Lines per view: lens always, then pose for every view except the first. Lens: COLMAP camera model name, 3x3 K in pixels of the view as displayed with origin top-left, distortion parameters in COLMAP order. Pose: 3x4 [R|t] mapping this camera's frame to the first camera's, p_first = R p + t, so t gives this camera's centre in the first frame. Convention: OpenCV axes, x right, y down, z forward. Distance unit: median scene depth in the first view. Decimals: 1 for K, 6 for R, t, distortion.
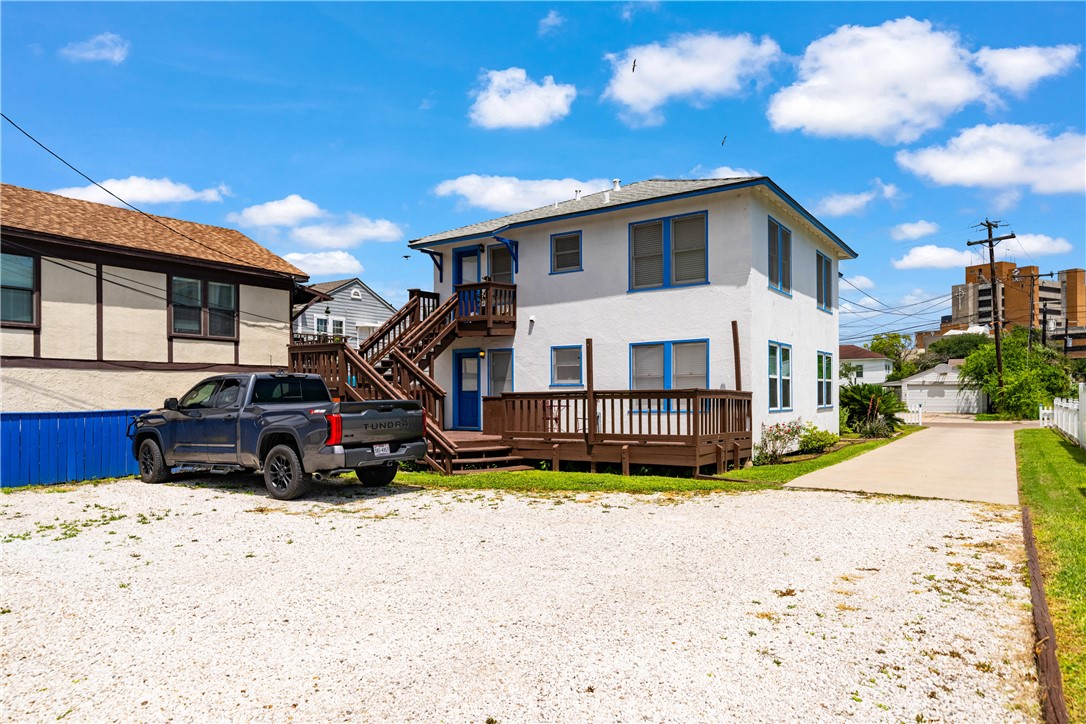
lens RADIAL K [[691.8, 0, 542.7], [0, 691.8, 390.4], [0, 0, 1]] dist [0.001059, 0.000192]
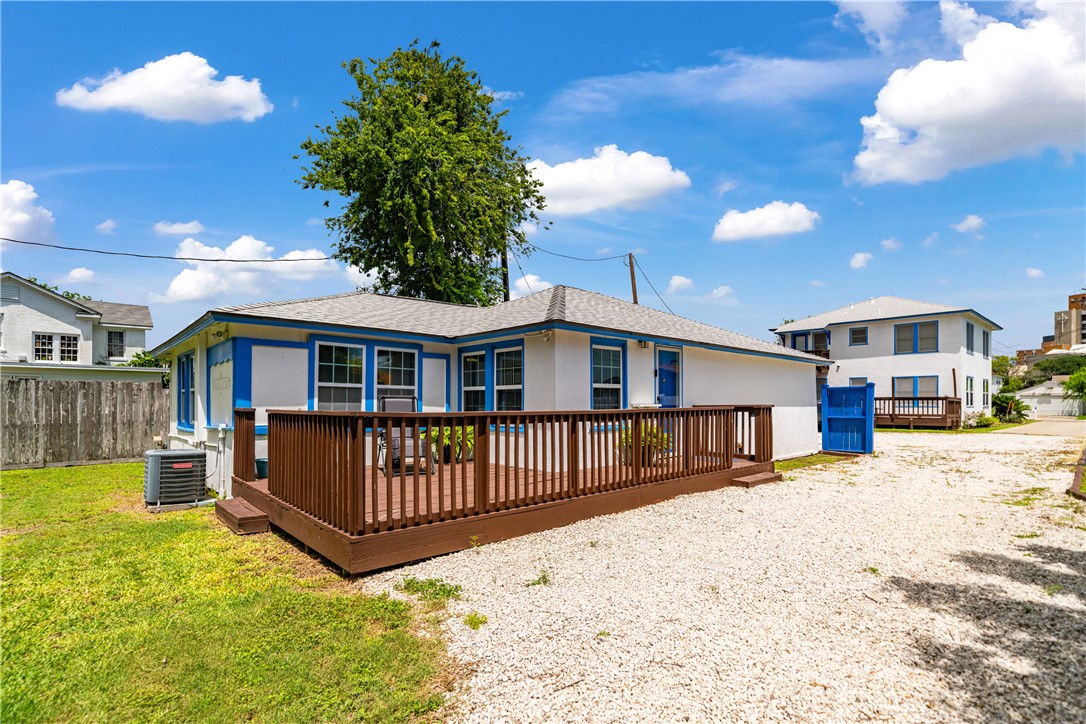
lens RADIAL K [[521.5, 0, 543.5], [0, 521.5, 398.2], [0, 0, 1]] dist [-0.000671, -0.000171]
pose [[0.971421, 0.008733, -0.237202, -0.552997], [-0.008199, 0.999961, 0.003237, 0.006740], [0.237221, -0.001199, 0.971455, -0.893660]]
